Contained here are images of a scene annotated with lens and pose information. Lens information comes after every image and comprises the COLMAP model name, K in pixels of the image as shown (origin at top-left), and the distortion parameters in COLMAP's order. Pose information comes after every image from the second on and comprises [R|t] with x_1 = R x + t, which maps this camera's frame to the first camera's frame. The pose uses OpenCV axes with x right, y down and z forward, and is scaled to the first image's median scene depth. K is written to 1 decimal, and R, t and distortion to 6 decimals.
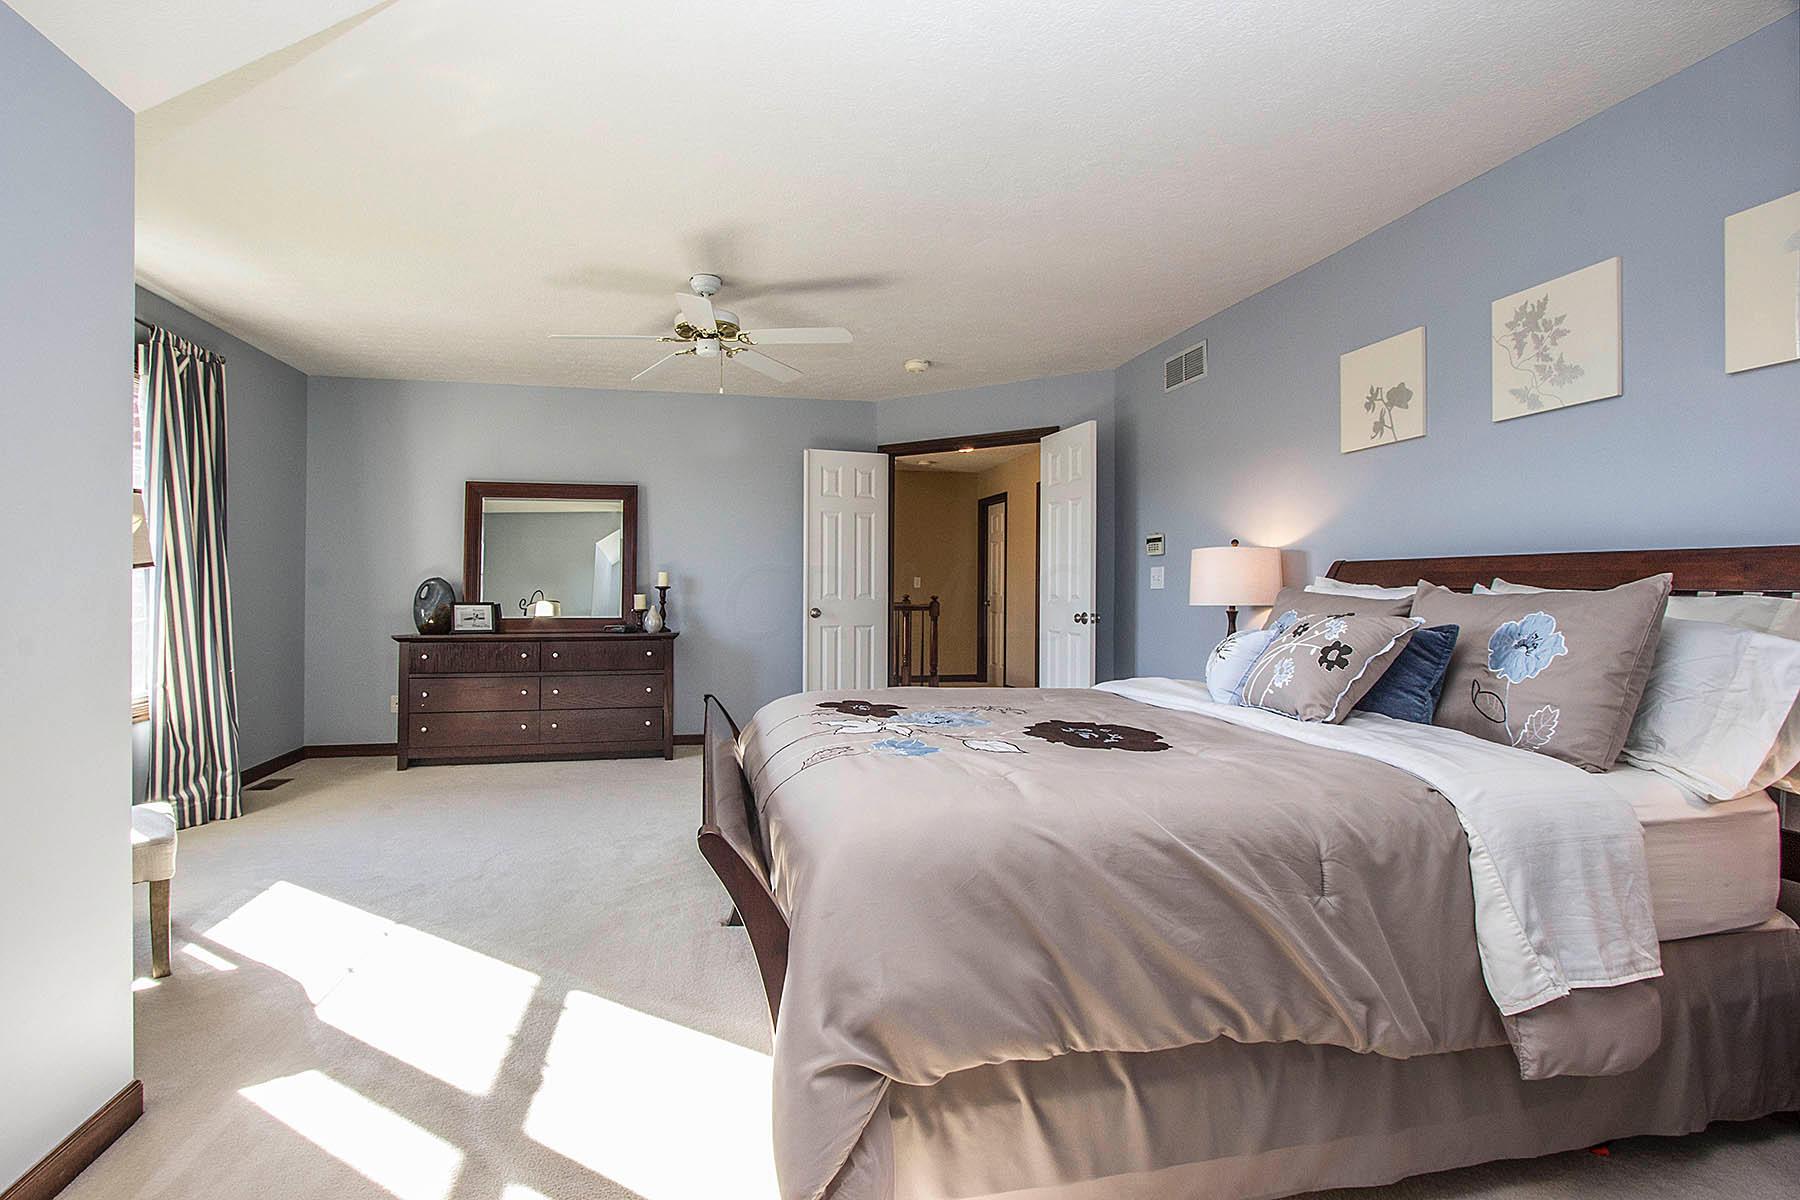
lens RADIAL K [[846.1, 0, 891.9], [0, 846.1, 584.1], [0, 0, 1]] dist [-0.005661, -0.000196]
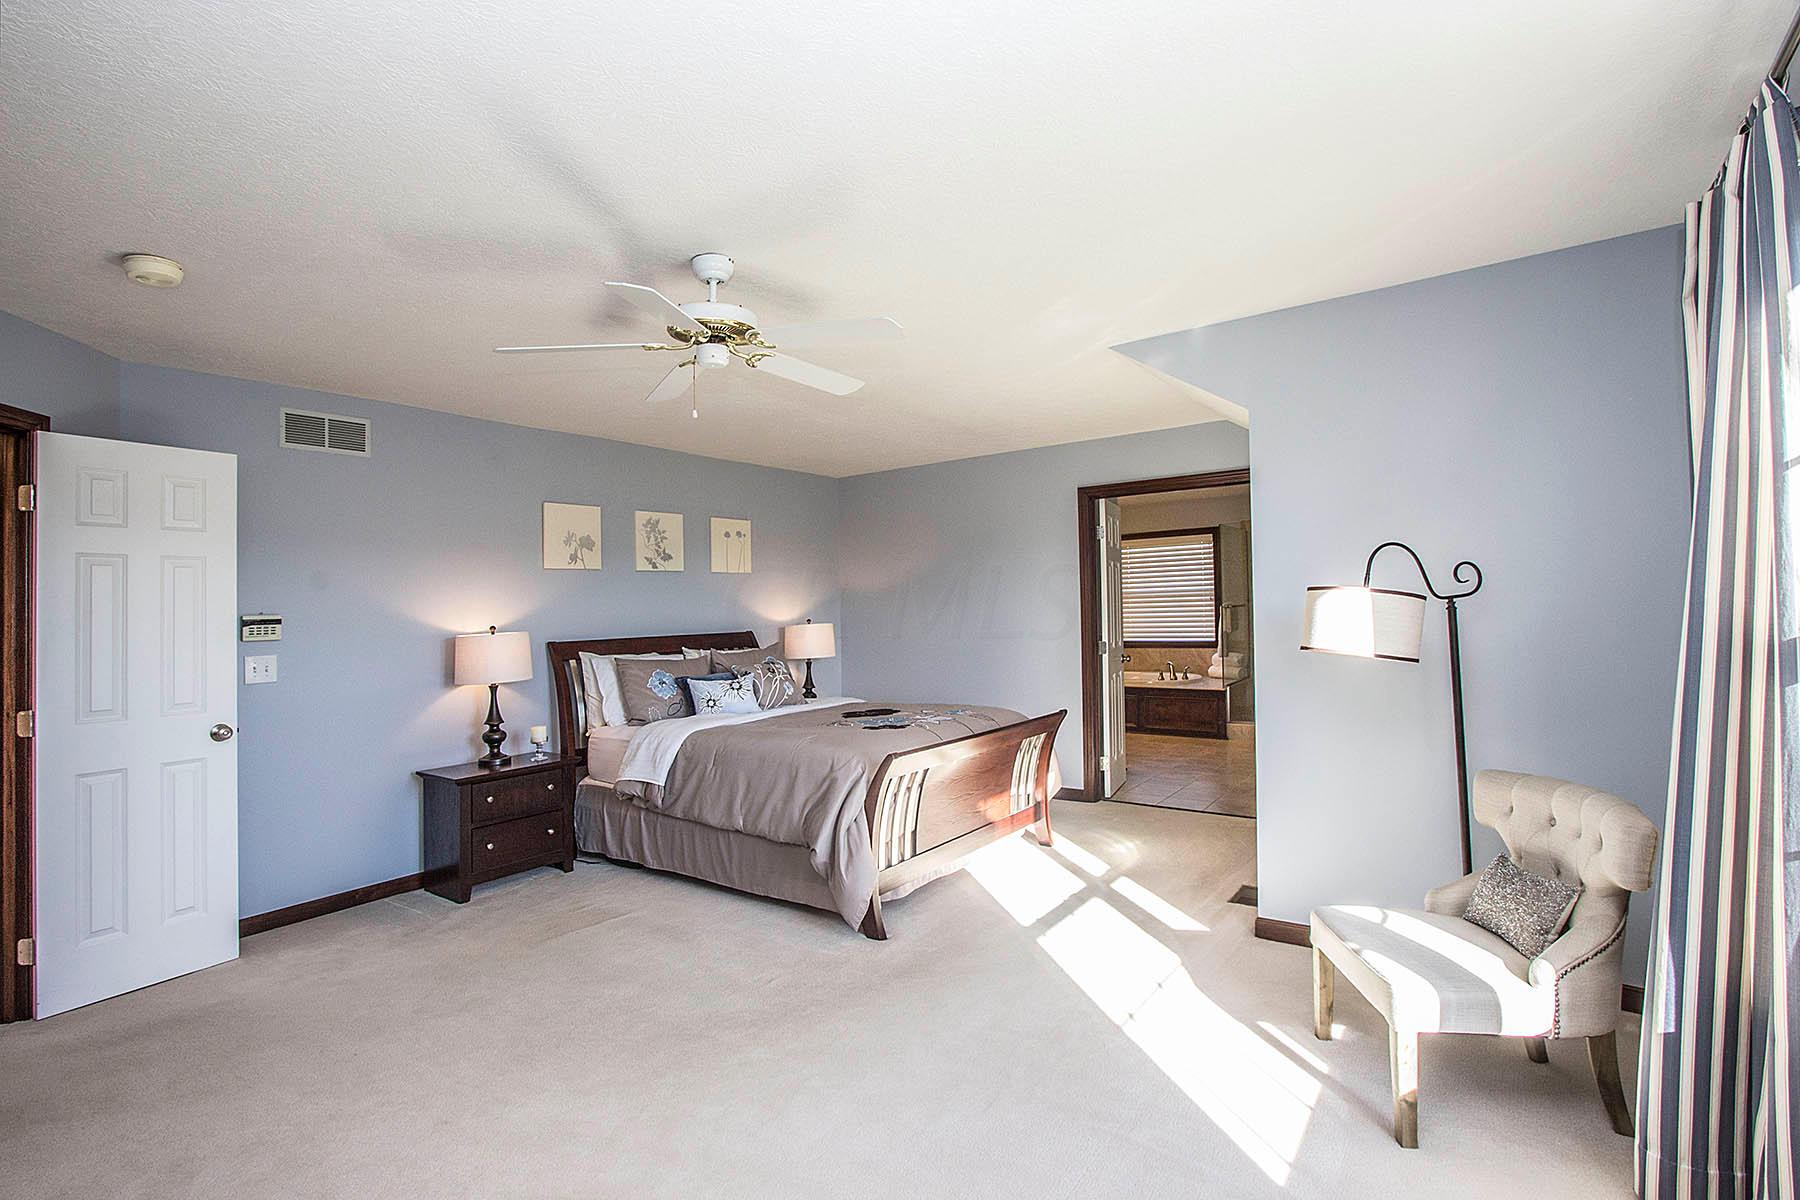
lens RADIAL K [[846.1, 0, 894.5], [0, 846.1, 608.7], [0, 0, 1]] dist [-0.005661, -0.000196]
pose [[-0.668716, 0.025047, 0.743096, -1.202957], [0.031954, 0.999477, -0.004933, -0.074489], [-0.742831, 0.020446, -0.669167, 1.926108]]
